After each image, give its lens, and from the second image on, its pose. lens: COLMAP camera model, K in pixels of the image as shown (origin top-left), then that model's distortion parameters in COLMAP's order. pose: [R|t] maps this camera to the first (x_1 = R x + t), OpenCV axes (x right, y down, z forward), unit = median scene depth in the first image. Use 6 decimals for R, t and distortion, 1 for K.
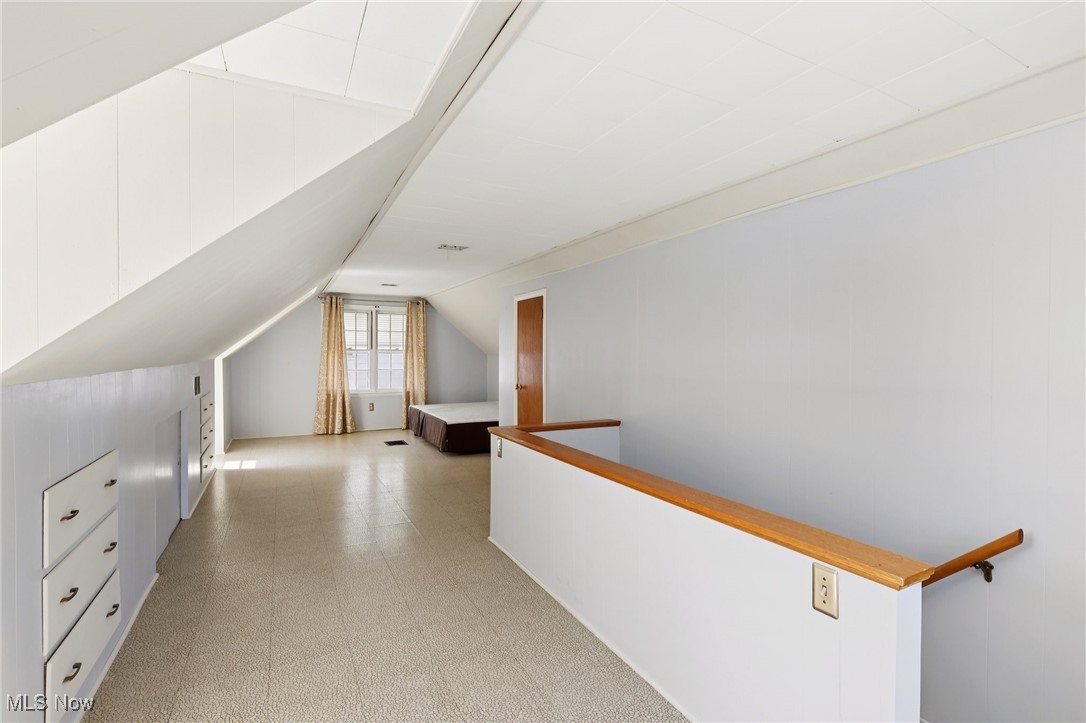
lens RADIAL K [[507.4, 0, 545.7], [0, 507.4, 356.6], [0, 0, 1]] dist [-0.000275, -0.000204]
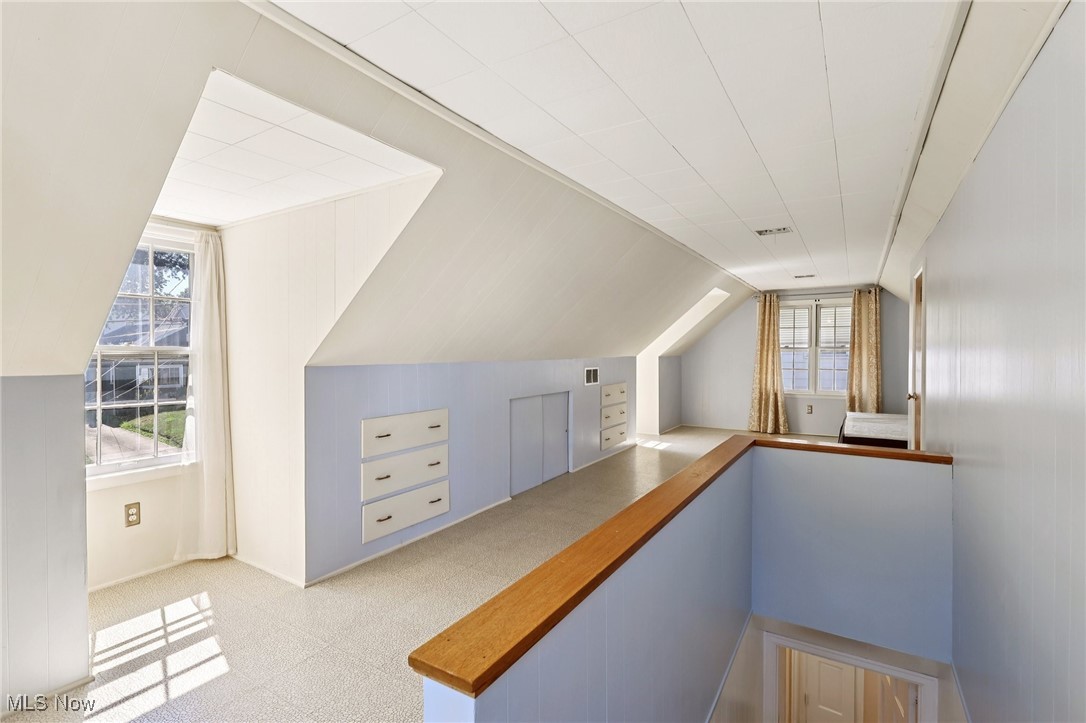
lens RADIAL K [[507.4, 0, 545.6], [0, 507.4, 363.3], [0, 0, 1]] dist [-0.000275, -0.000204]
pose [[0.501765, 0.015601, -0.864864, 0.219567], [-0.001917, 0.999855, 0.016923, 0.000086], [0.865002, -0.006833, 0.501722, 0.123119]]
